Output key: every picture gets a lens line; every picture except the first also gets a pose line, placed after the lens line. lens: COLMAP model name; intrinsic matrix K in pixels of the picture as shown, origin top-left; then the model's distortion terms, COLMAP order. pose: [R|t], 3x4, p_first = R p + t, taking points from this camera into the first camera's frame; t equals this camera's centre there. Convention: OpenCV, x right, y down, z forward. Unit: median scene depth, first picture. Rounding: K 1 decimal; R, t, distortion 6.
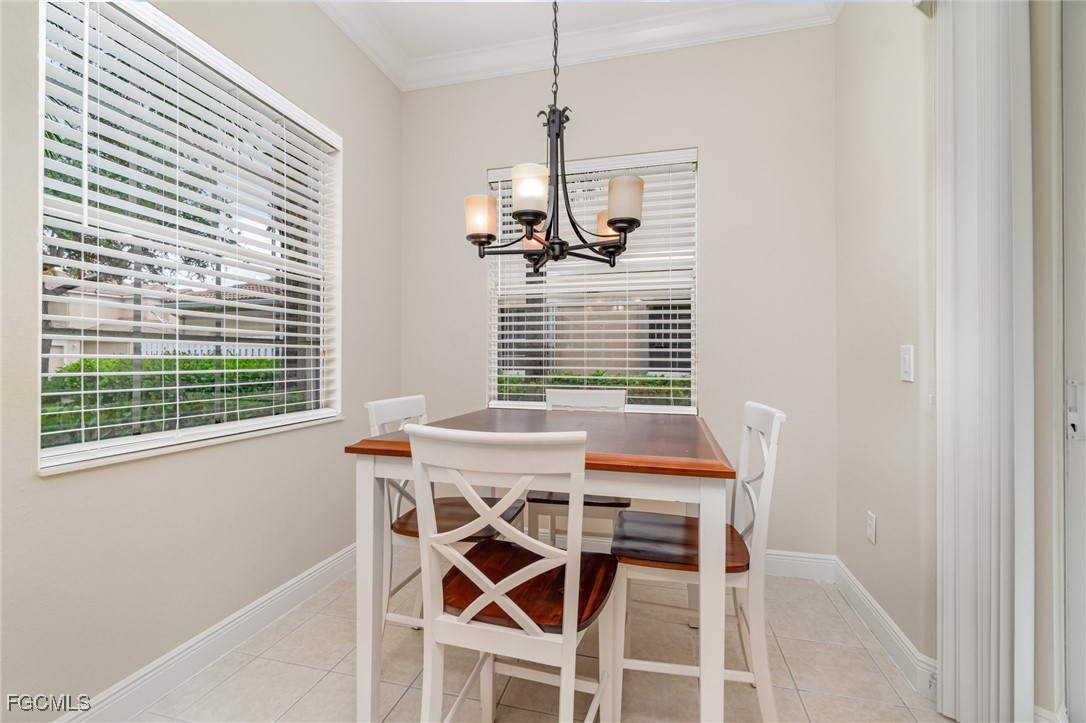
lens RADIAL K [[462.0, 0, 526.8], [0, 462.0, 357.0], [0, 0, 1]] dist [-0.000940, -0.000221]
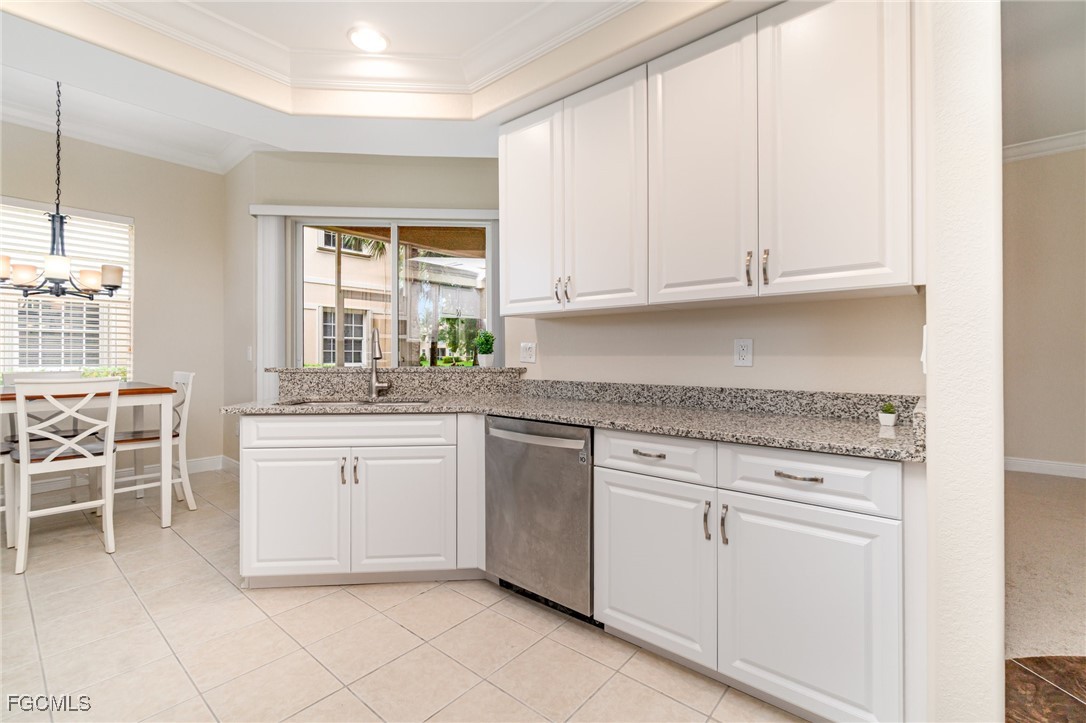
lens RADIAL K [[476.6, 0, 538.8], [0, 476.6, 354.2], [0, 0, 1]] dist [0.000509, 0.000085]
pose [[0.420006, 0.000241, 0.907521, -0.935957], [0.001912, 0.999998, -0.001150, 0.023276], [-0.907519, 0.002219, 0.420004, -1.660955]]
